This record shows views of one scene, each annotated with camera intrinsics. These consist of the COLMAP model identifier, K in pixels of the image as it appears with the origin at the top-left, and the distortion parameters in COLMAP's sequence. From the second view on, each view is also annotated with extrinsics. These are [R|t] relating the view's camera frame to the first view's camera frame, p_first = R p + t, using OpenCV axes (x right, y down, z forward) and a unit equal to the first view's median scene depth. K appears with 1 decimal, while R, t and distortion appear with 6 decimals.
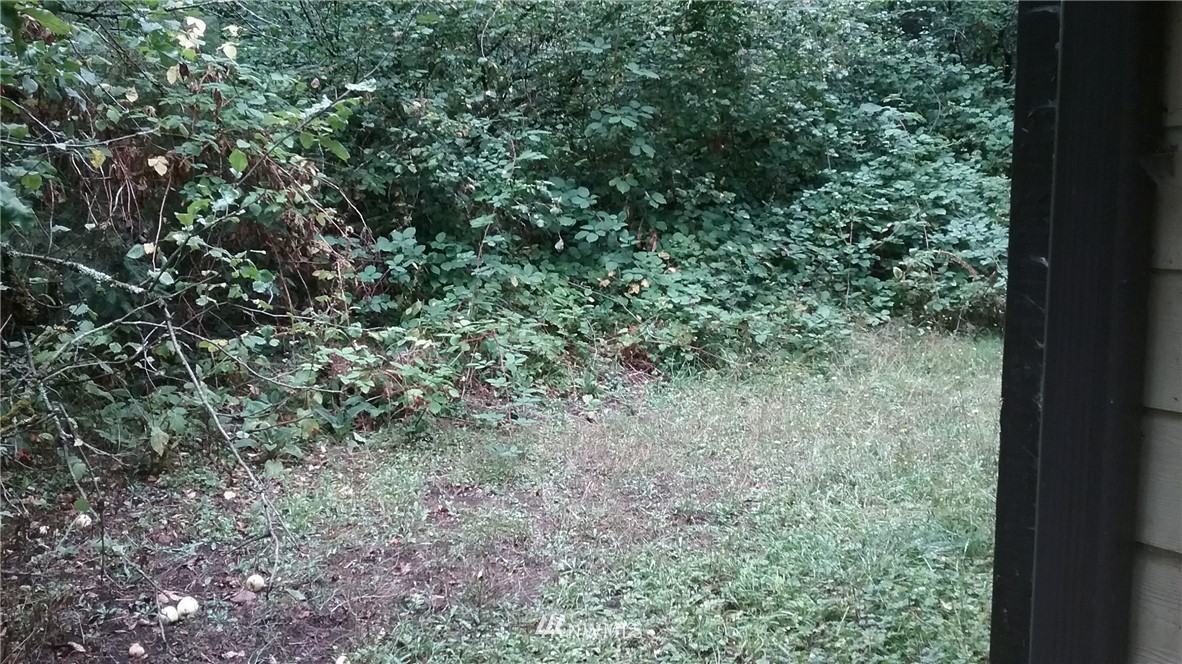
lens RADIAL K [[1078.7, 0, 594.0], [0, 1078.7, 328.8], [0, 0, 1]] dist [0.051142, -0.047493]
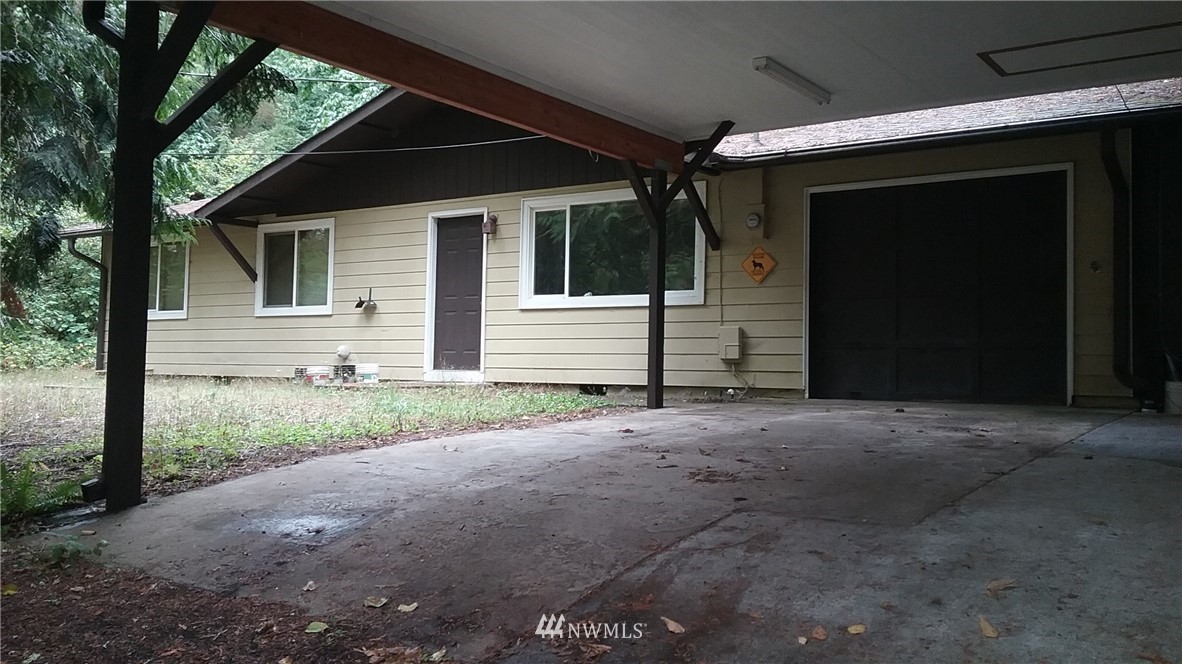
lens RADIAL K [[1078.7, 0, 589.5], [0, 1078.7, 334.0], [0, 0, 1]] dist [0.051142, -0.047493]
pose [[0.916560, 0.045606, 0.397288, 0.118341], [0.015155, 0.988801, -0.148471, 0.421822], [-0.399610, 0.142103, 0.905604, -2.460750]]
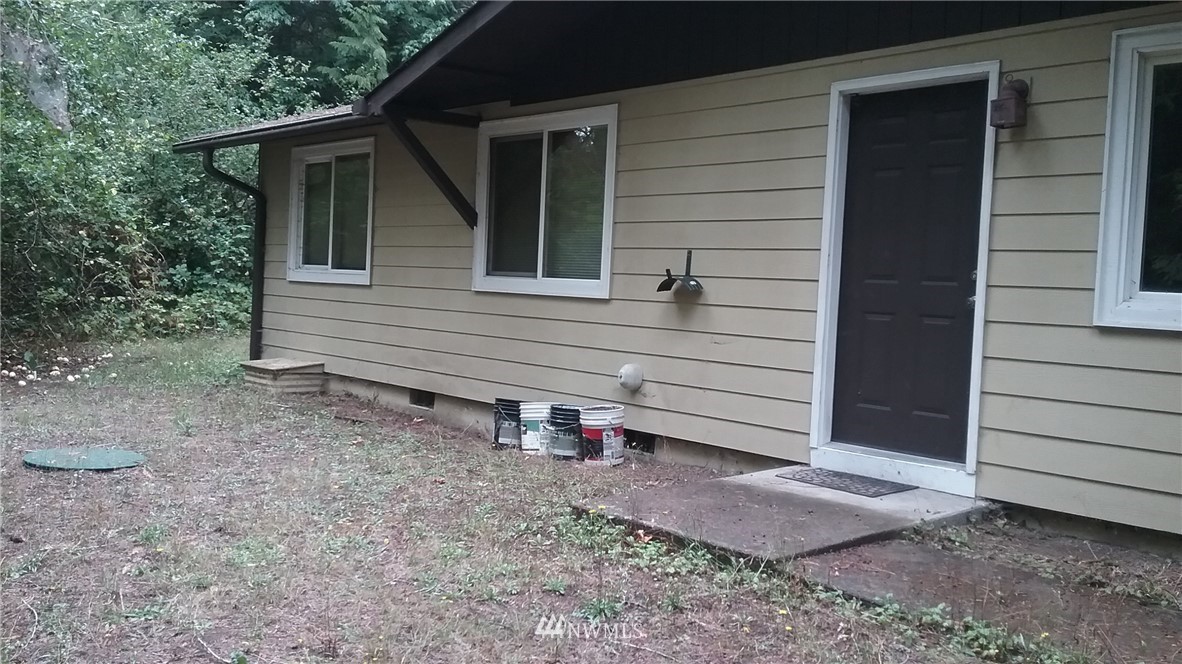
lens RADIAL K [[1078.7, 0, 584.6], [0, 1078.7, 333.9], [0, 0, 1]] dist [0.051142, -0.047493]
pose [[0.984689, 0.042256, 0.169122, 0.286757], [-0.032144, 0.997553, -0.062092, 0.172467], [-0.171332, 0.055705, 0.983637, -1.424702]]
